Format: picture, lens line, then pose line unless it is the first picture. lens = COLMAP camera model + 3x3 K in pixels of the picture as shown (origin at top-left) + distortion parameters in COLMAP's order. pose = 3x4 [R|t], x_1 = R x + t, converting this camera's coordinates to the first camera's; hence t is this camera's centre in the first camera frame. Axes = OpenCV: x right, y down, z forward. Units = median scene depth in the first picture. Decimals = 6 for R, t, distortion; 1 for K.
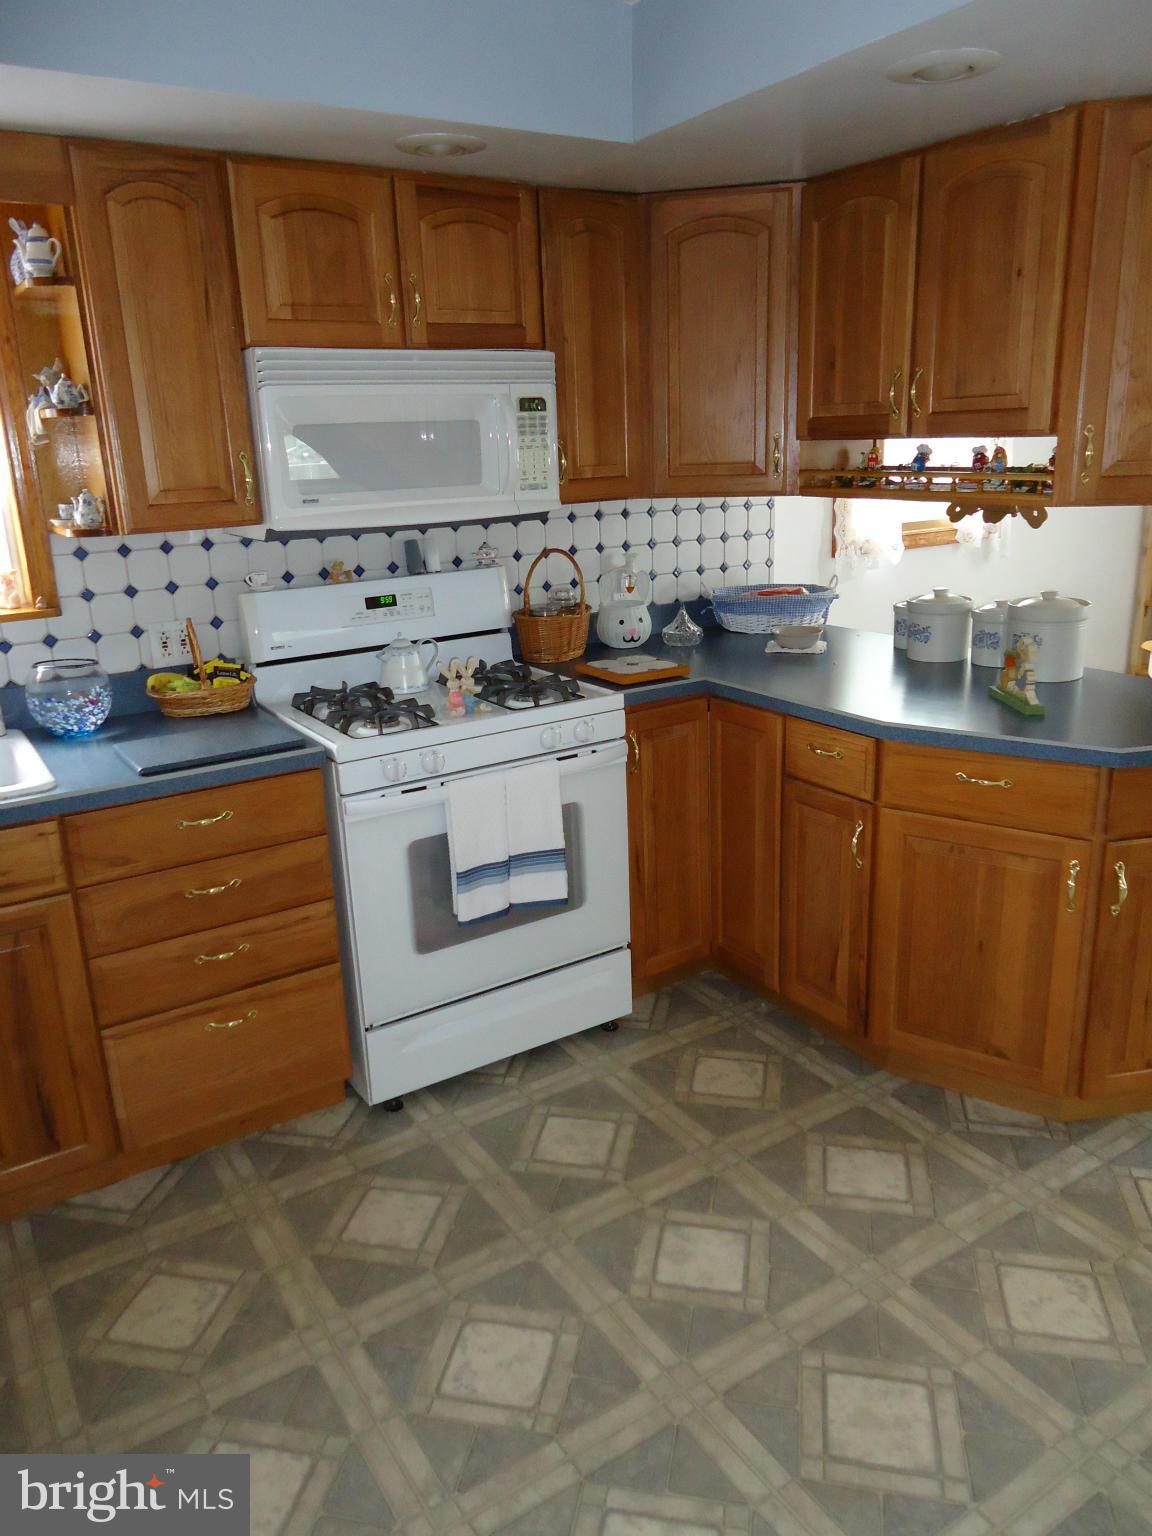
lens RADIAL K [[1114.6, 0, 576.0], [0, 1114.6, 768.0], [0, 0, 1]] dist [-0.007652, -0.000431]
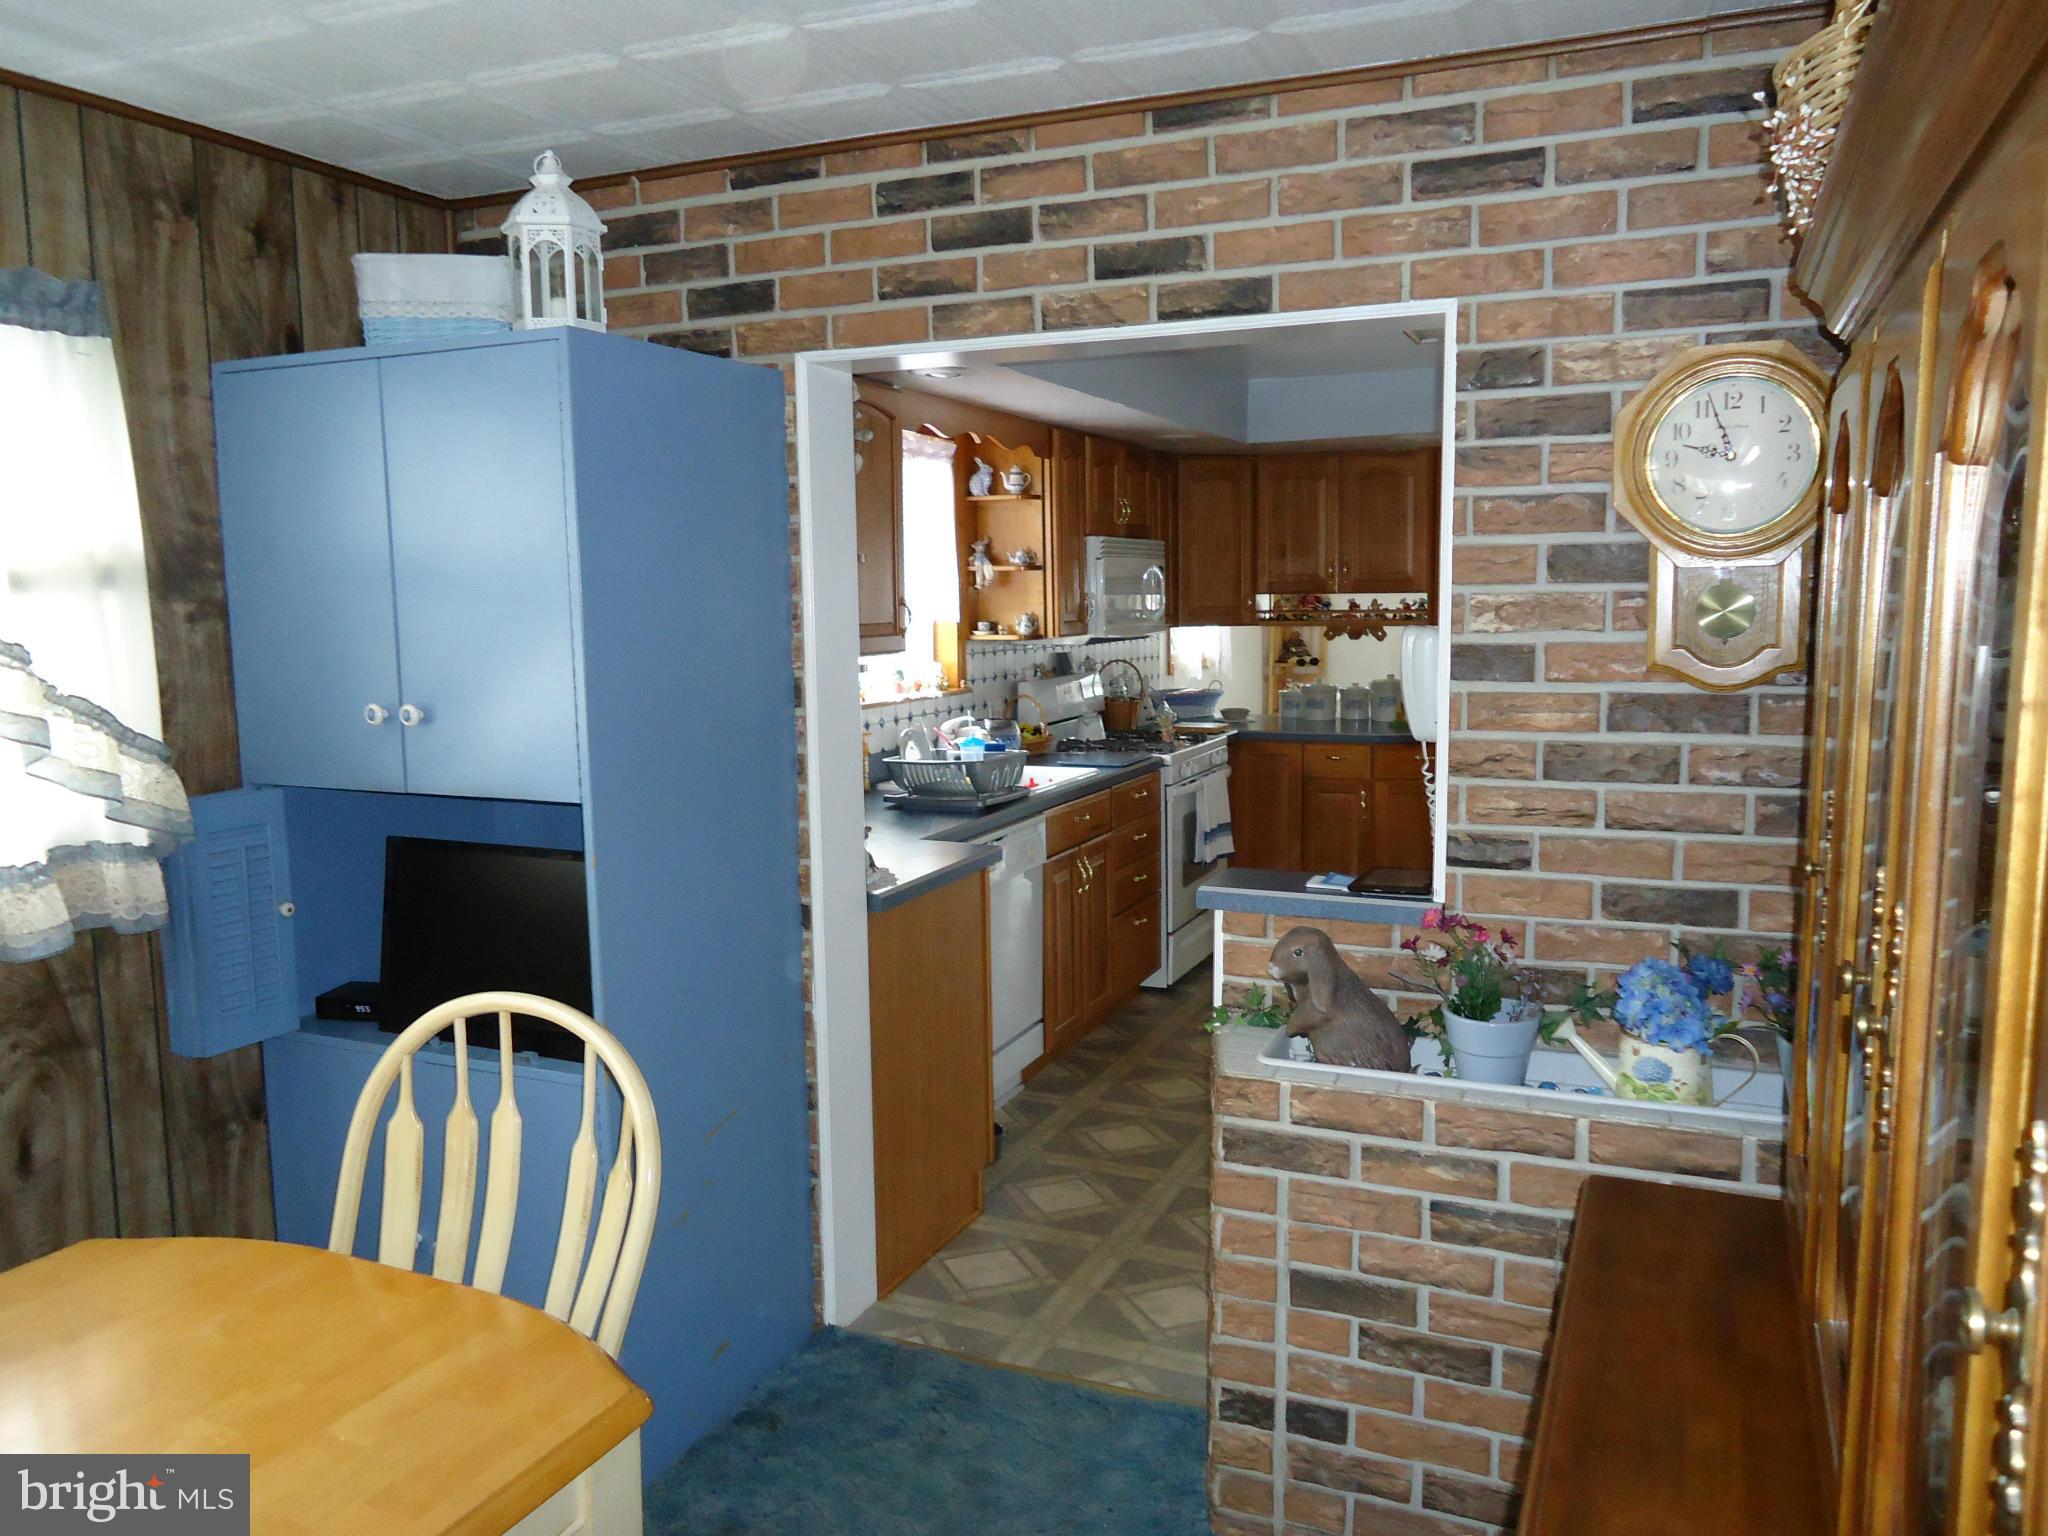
lens RADIAL K [[1486.1, 0, 1024.0], [0, 1486.1, 768.0], [0, 0, 1]] dist [-0.007652, -0.000431]
pose [[0.828551, -0.042215, 0.558321, -1.362531], [0.144660, 0.979438, -0.140621, 0.236964], [-0.540904, 0.197278, 0.817621, -0.625626]]
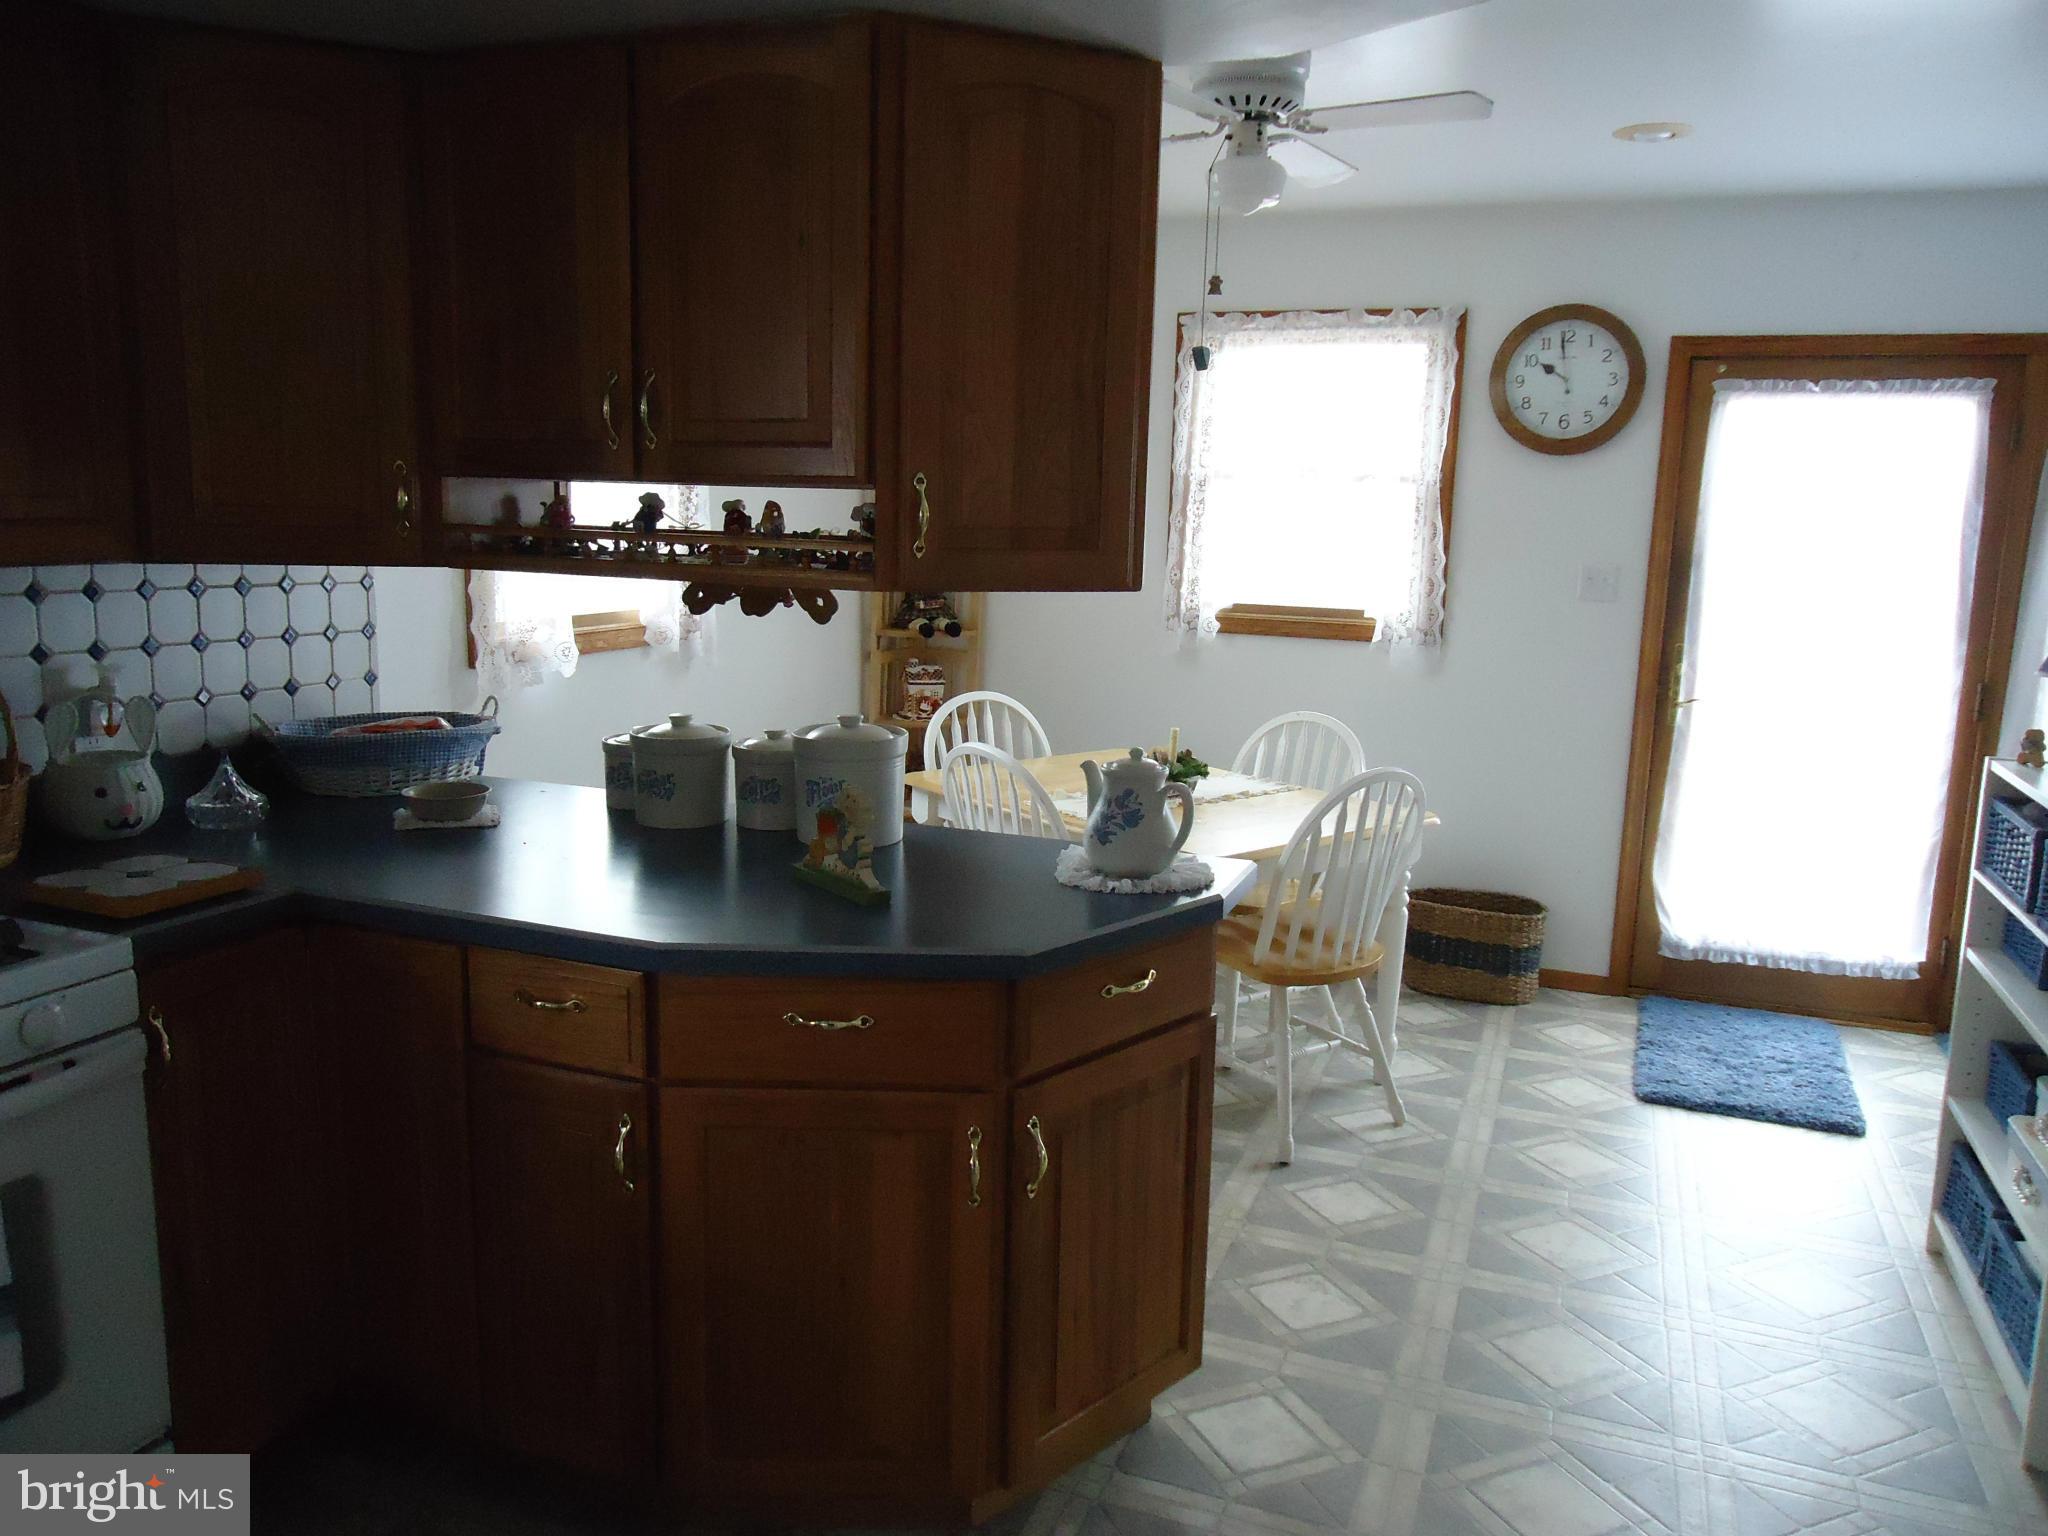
lens RADIAL K [[1486.1, 0, 1024.0], [0, 1486.1, 768.0], [0, 0, 1]] dist [-0.007652, -0.000431]
pose [[0.803705, -0.046722, 0.593191, -0.024582], [0.116176, 0.990048, -0.079424, -0.039023], [-0.583577, 0.132748, 0.801134, 0.197675]]
